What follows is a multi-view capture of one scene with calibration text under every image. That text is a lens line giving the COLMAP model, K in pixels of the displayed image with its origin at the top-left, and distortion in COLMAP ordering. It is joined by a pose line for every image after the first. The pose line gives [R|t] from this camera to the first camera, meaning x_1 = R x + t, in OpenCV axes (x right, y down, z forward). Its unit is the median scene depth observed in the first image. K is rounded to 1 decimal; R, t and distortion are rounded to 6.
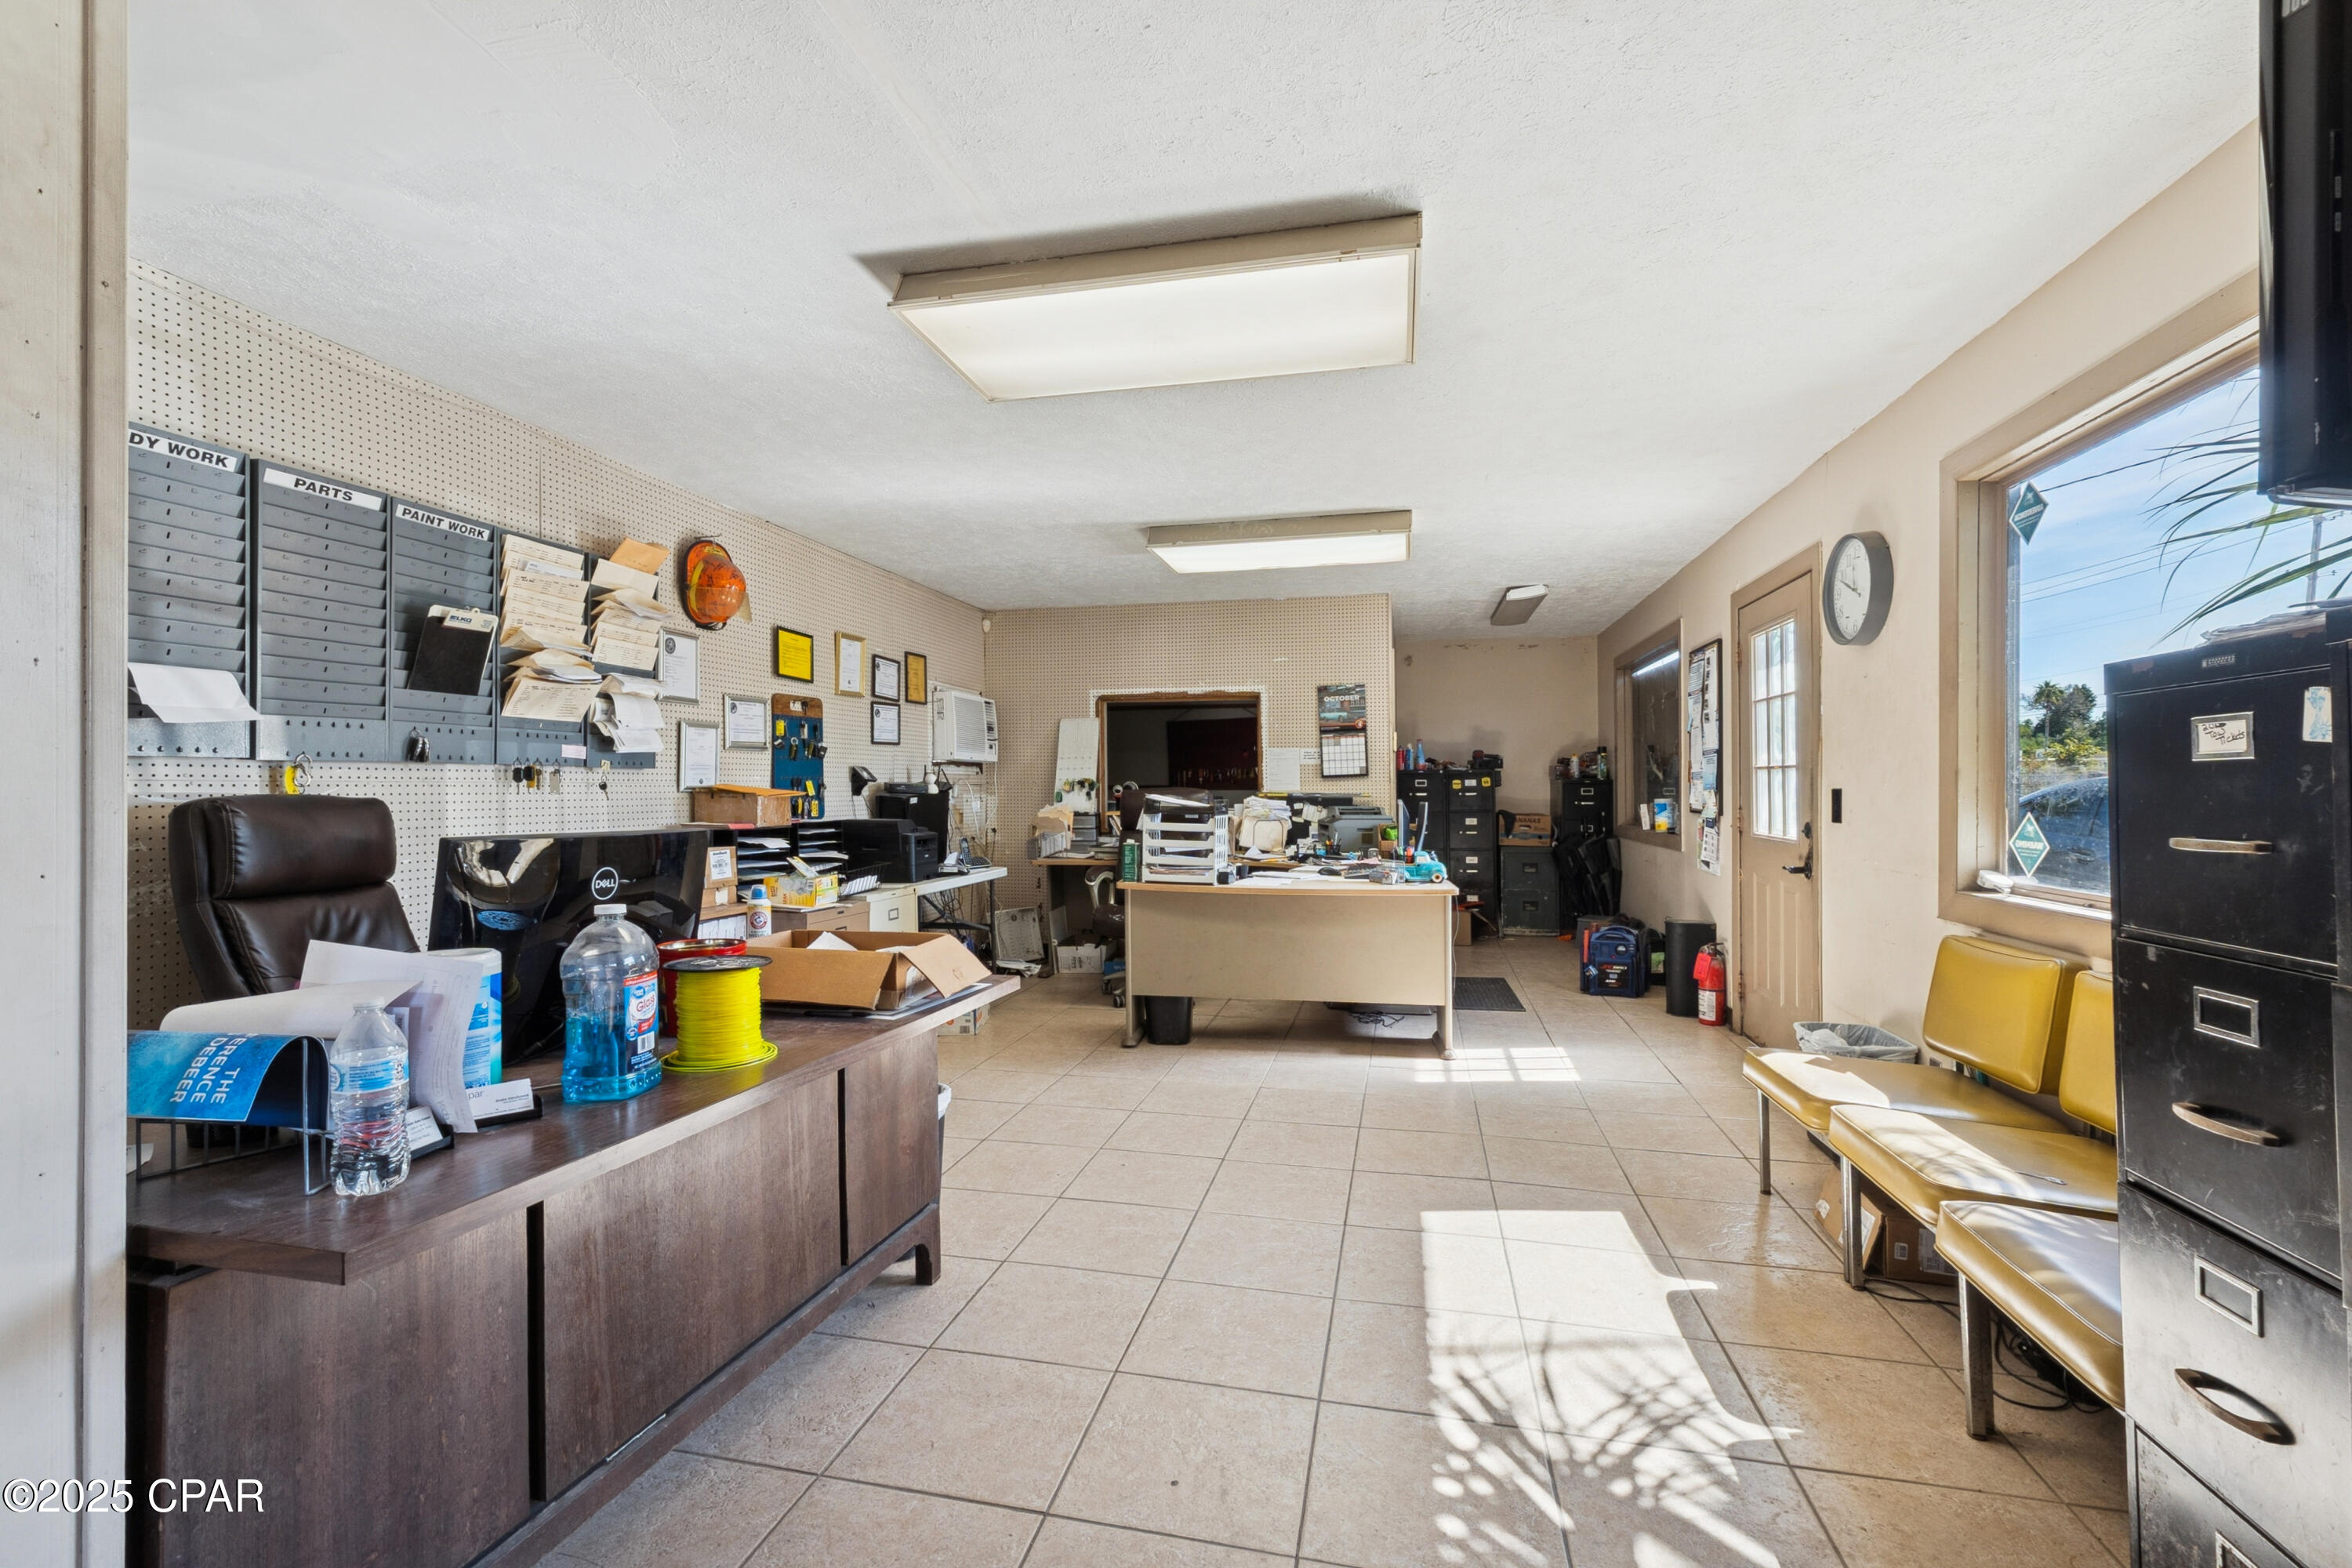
lens RADIAL K [[1007.9, 0, 1177.3], [0, 1007.9, 775.6], [0, 0, 1]] dist [0.003764, 0.000325]
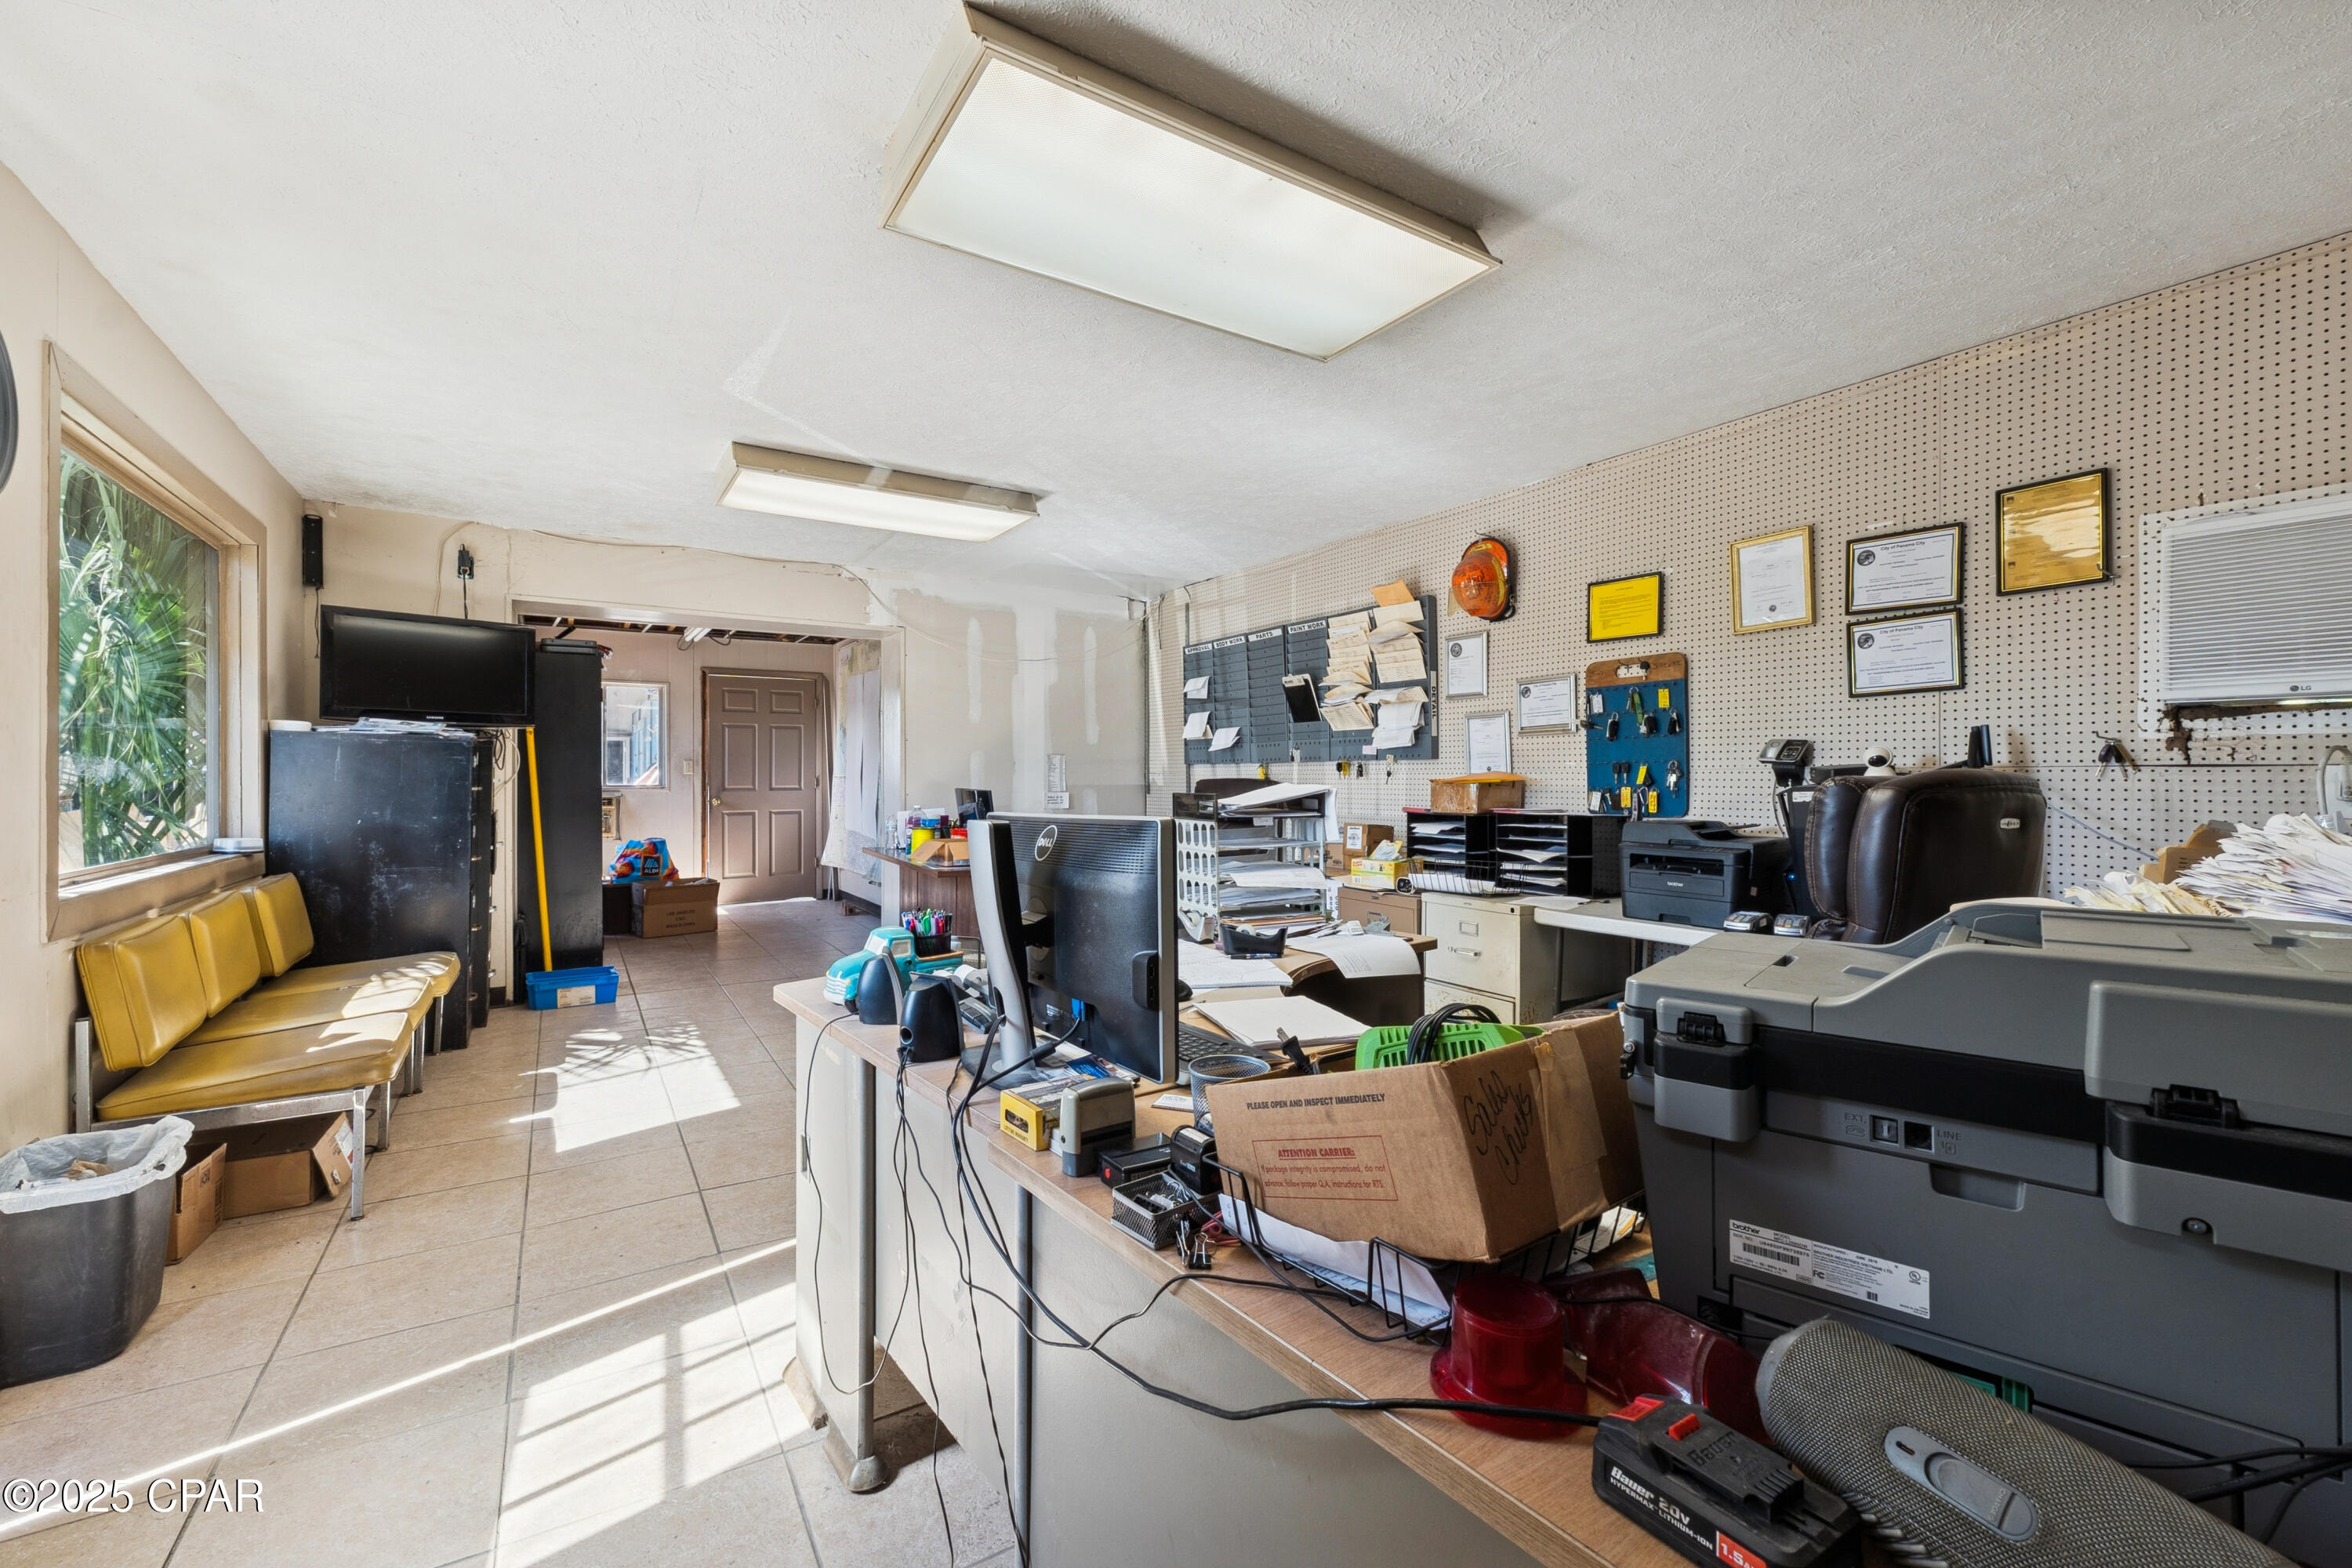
lens RADIAL K [[1007.9, 0, 1176.8], [0, 1007.9, 792.8], [0, 0, 1]] dist [0.003764, 0.000325]
pose [[-0.707898, -0.001888, -0.706312, 0.473399], [-0.002084, 0.999998, -0.000585, 0.030070], [0.706312, 0.001058, -0.707900, 1.441136]]
